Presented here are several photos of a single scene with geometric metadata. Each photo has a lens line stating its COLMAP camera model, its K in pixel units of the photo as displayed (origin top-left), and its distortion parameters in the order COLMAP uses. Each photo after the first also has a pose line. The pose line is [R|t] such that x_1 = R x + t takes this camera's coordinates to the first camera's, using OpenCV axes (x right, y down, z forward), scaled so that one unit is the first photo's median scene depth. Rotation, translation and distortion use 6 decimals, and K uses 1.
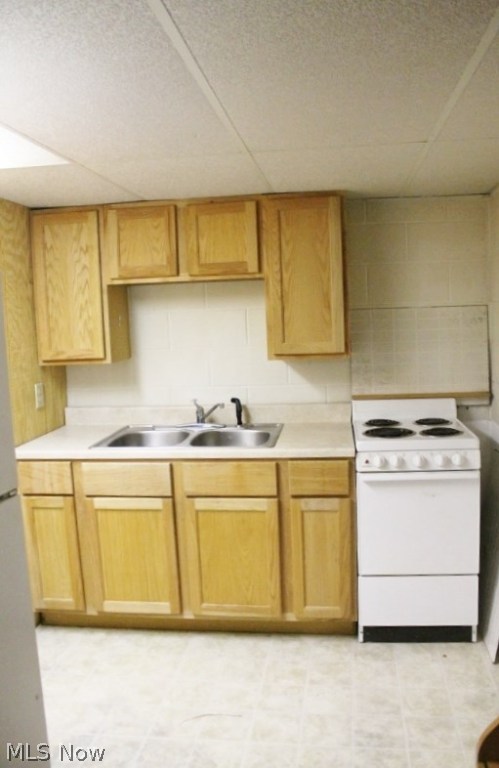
lens RADIAL K [[651.7, 0, 249.5], [0, 651.7, 384.0], [0, 0, 1]] dist [-0.170845, 0.168492]
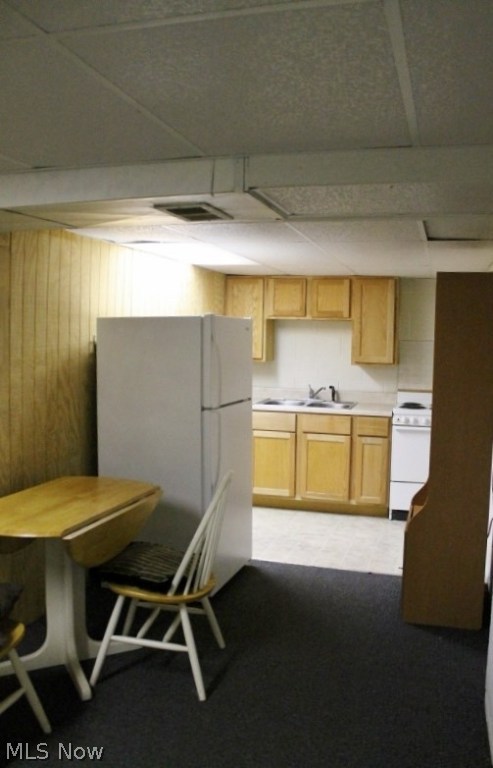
lens RADIAL K [[655.7, 0, 246.5], [0, 655.7, 384.0], [0, 0, 1]] dist [-0.196929, 0.000504]
pose [[0.986459, 0.066999, -0.149697, 0.016908], [-0.071666, 0.997090, -0.025993, 0.089441], [0.147520, 0.036369, 0.988390, -0.899624]]
